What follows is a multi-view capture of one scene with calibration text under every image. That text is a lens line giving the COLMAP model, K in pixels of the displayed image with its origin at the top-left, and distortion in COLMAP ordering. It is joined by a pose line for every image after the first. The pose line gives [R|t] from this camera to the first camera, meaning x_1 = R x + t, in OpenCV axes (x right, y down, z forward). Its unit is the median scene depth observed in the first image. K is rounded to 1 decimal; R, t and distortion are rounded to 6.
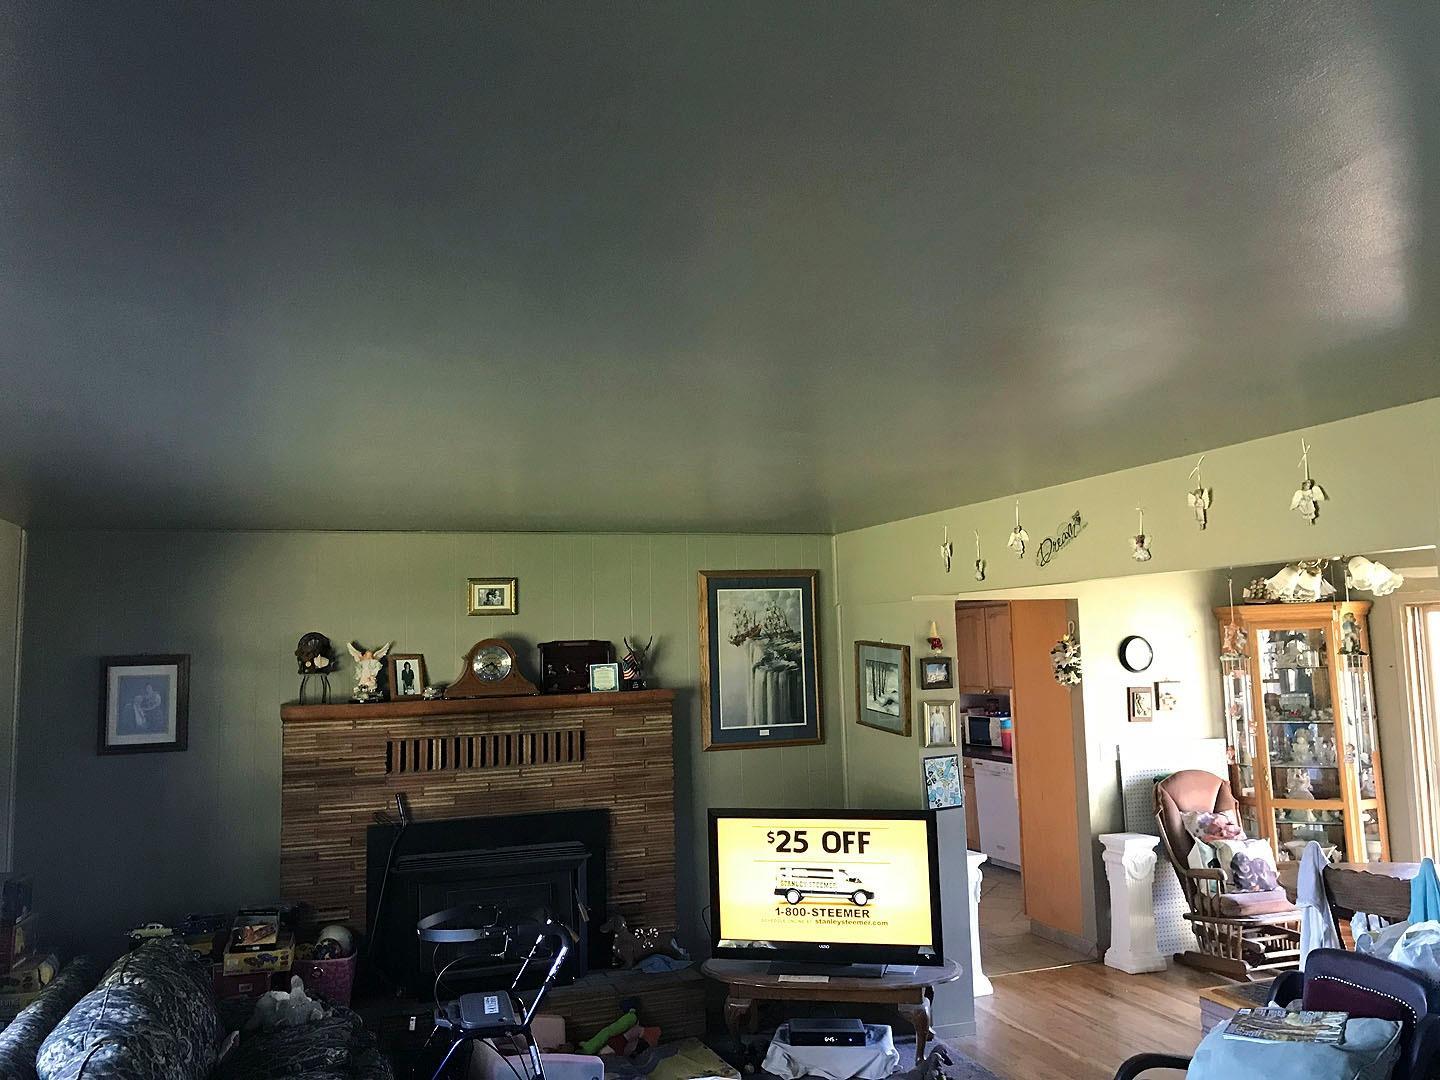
lens RADIAL K [[1205.8, 0, 719.1], [0, 1205.8, 531.2], [0, 0, 1]] dist [0.049260, -0.052460]
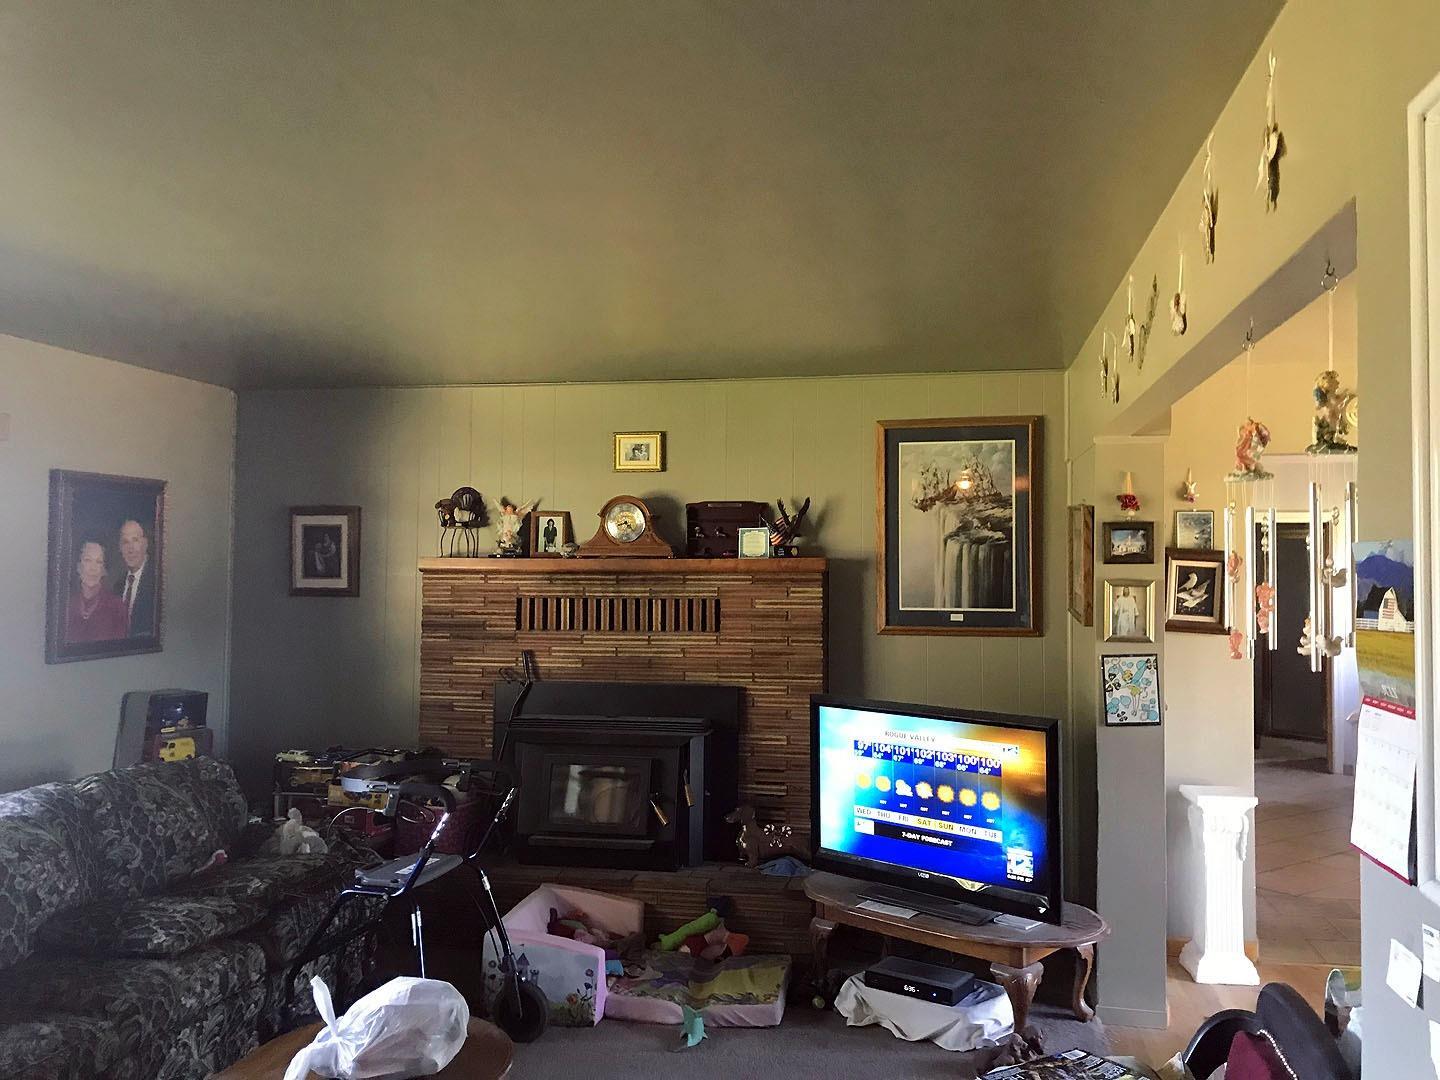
lens RADIAL K [[1182.6, 0, 719.2], [0, 1182.6, 544.9], [0, 0, 1]] dist [0.188898, -0.483014]
pose [[0.866665, 0.021745, -0.498416, 0.328098], [0.017637, 0.997090, 0.074169, 0.060488], [0.498578, -0.073070, 0.863760, 0.247394]]
